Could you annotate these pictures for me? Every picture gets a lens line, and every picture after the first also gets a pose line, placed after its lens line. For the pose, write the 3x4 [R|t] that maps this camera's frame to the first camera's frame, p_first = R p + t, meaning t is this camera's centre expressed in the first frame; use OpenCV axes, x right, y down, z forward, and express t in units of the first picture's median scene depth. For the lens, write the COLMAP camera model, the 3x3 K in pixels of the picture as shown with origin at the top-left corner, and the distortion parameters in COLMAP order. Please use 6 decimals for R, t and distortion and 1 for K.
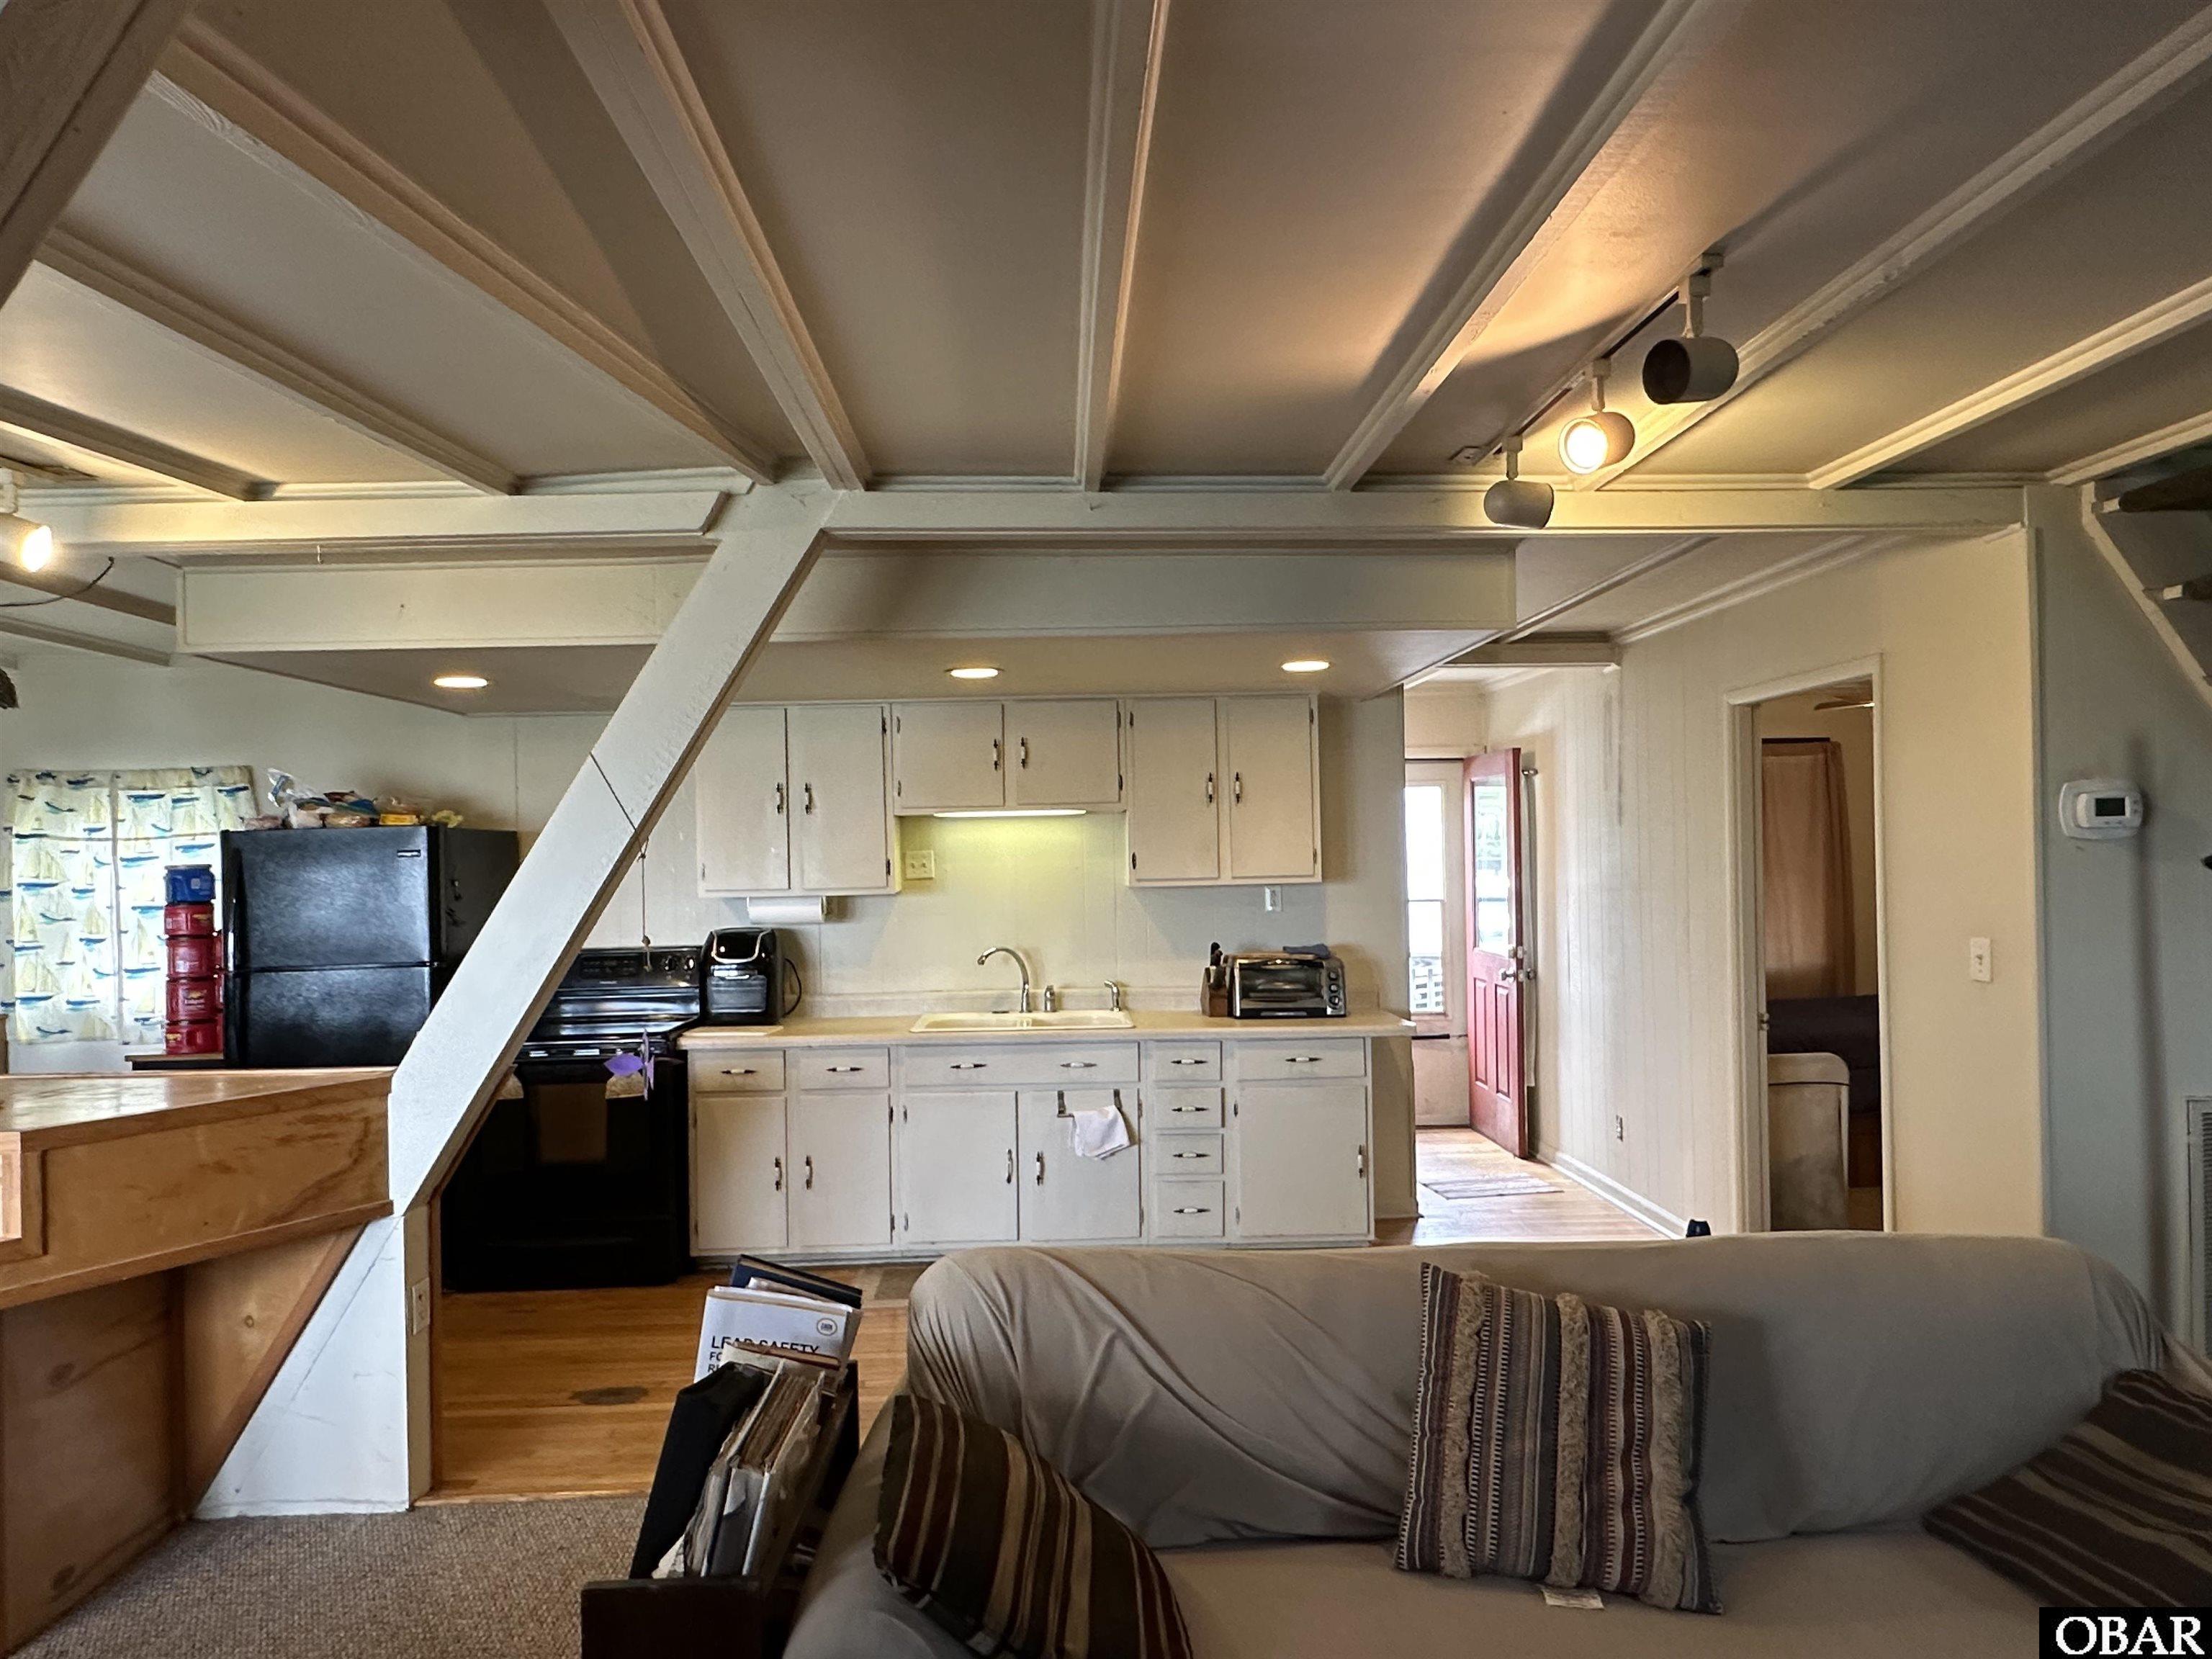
lens RADIAL K [[1392.7, 0, 1100.9], [0, 1392.7, 836.6], [0, 0, 1]] dist [-0.001372, -0.000560]
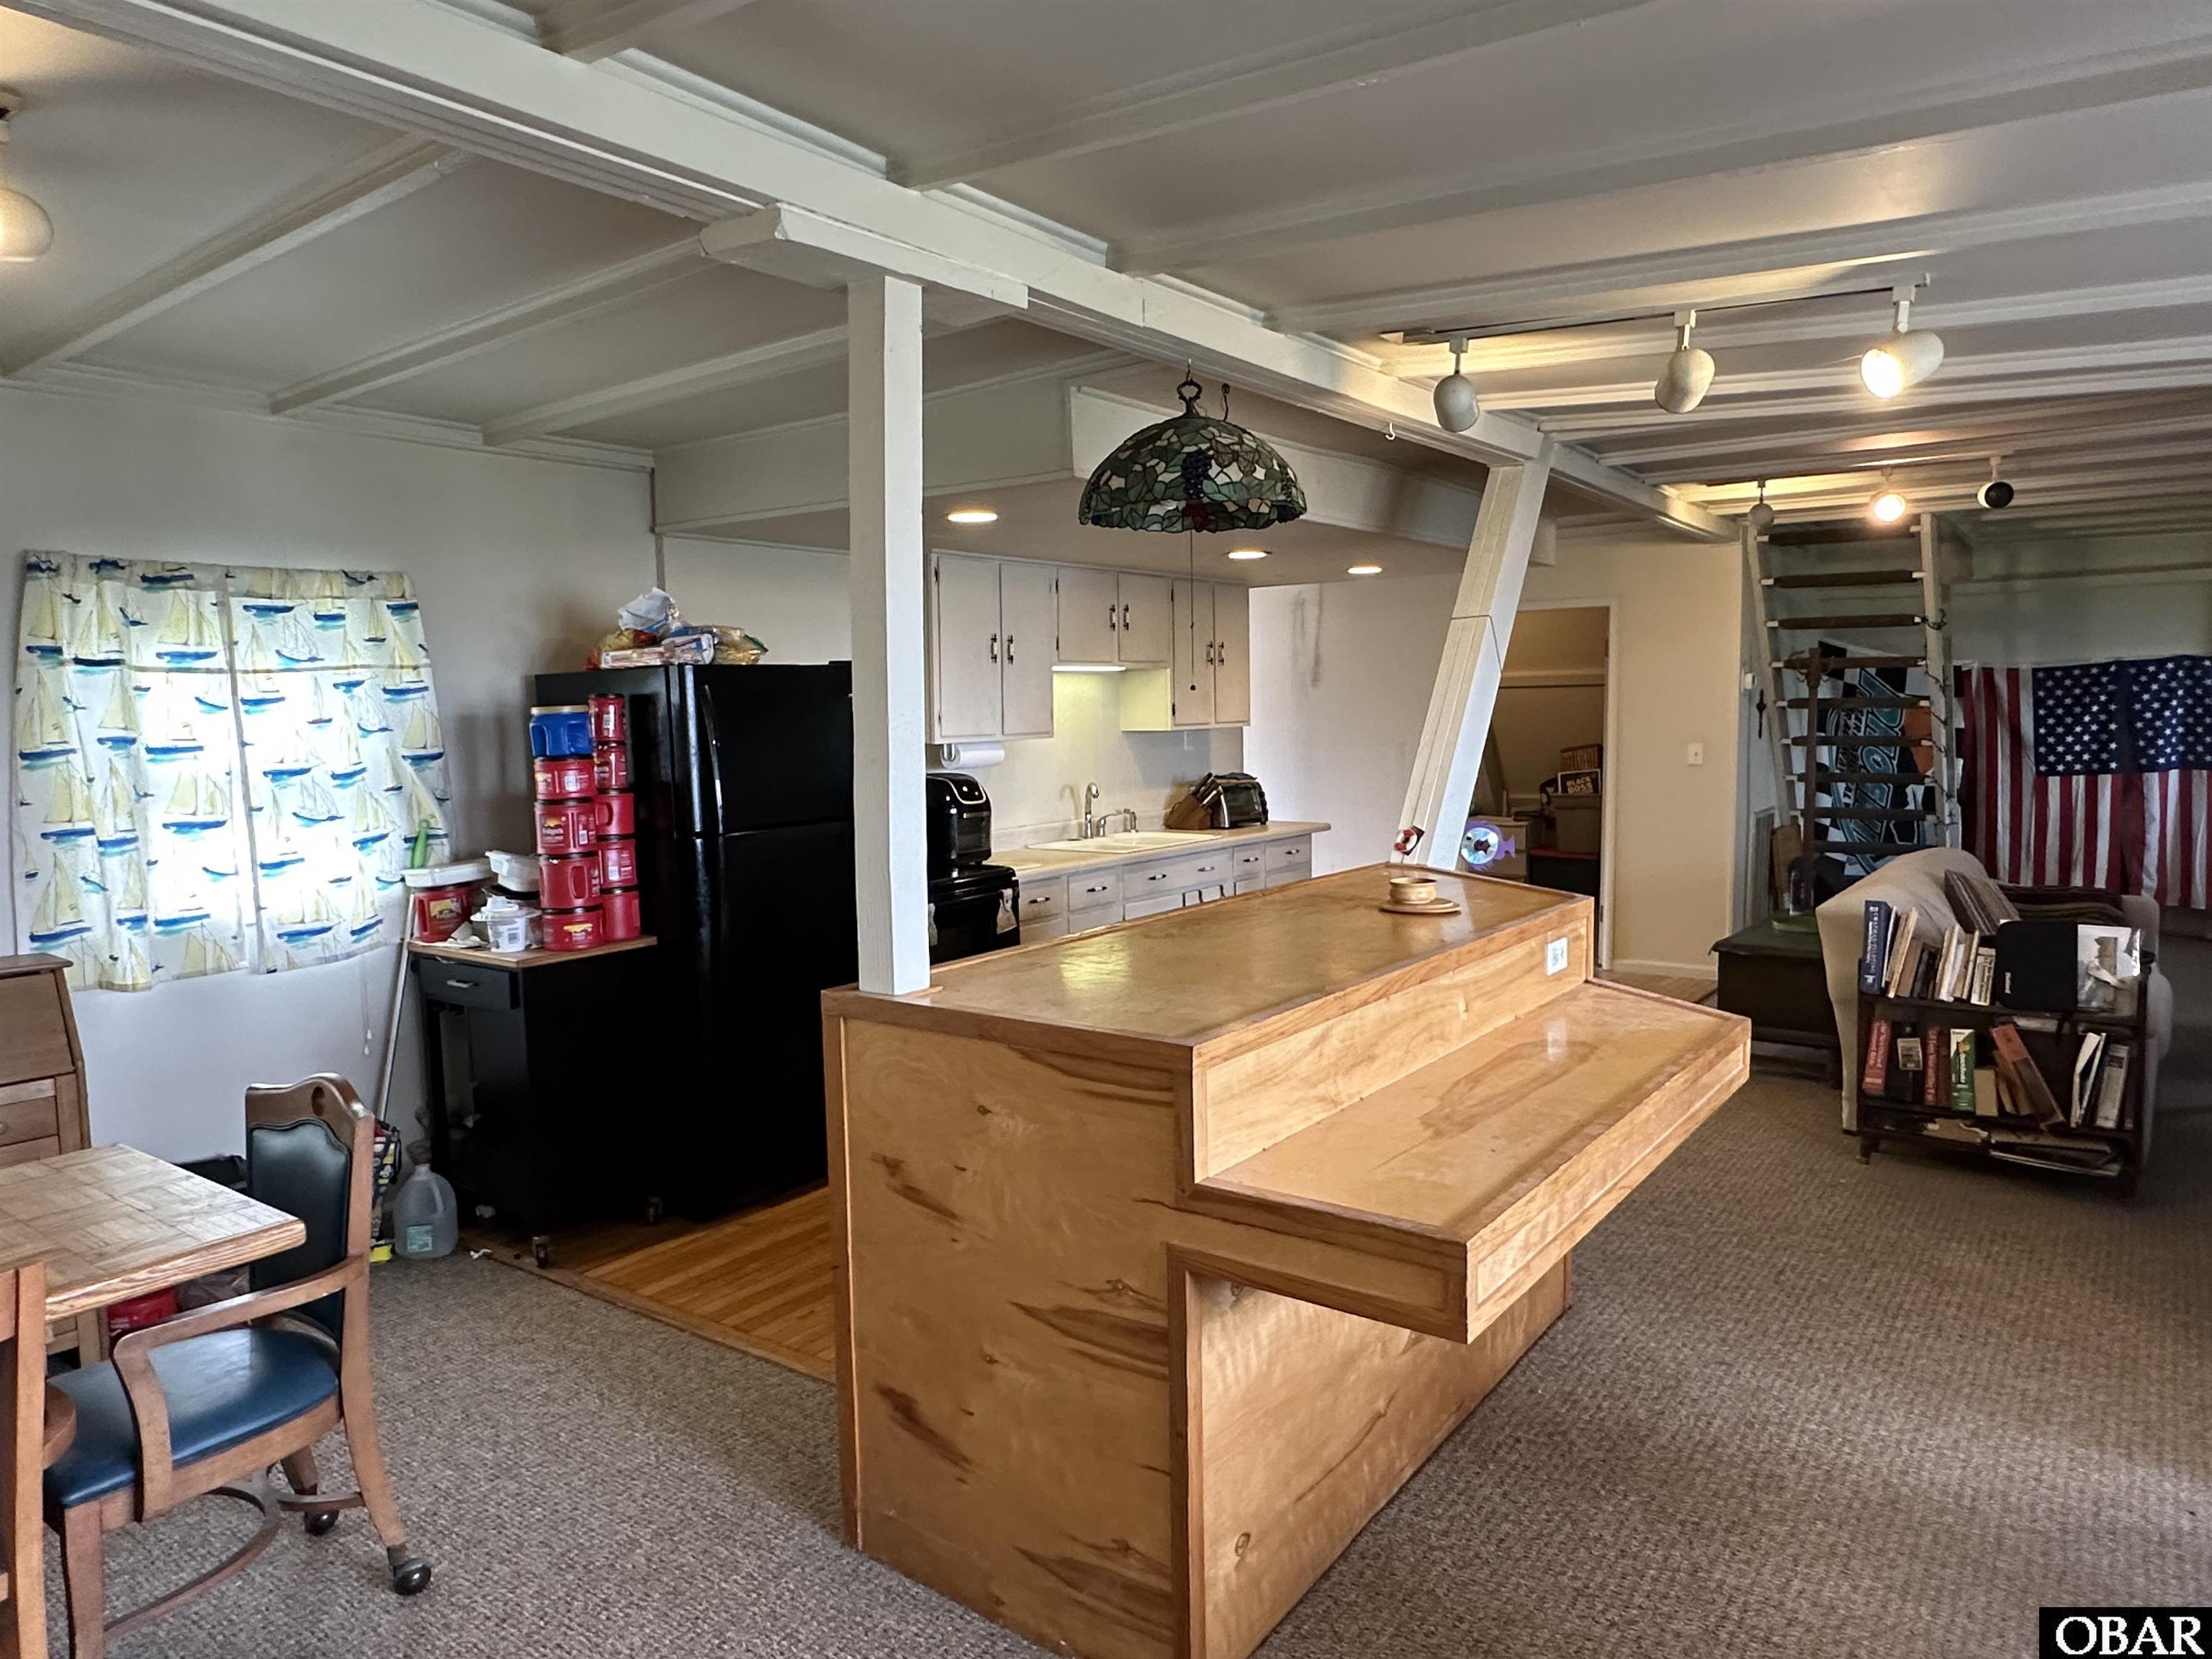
lens RADIAL K [[1392.7, 0, 1108.6], [0, 1392.7, 826.6], [0, 0, 1]] dist [-0.001372, -0.000560]
pose [[0.626959, -0.061145, 0.776649, -0.967863], [-0.003746, 0.996667, 0.081491, 0.020291], [-0.779043, -0.054001, 0.624641, 0.253774]]
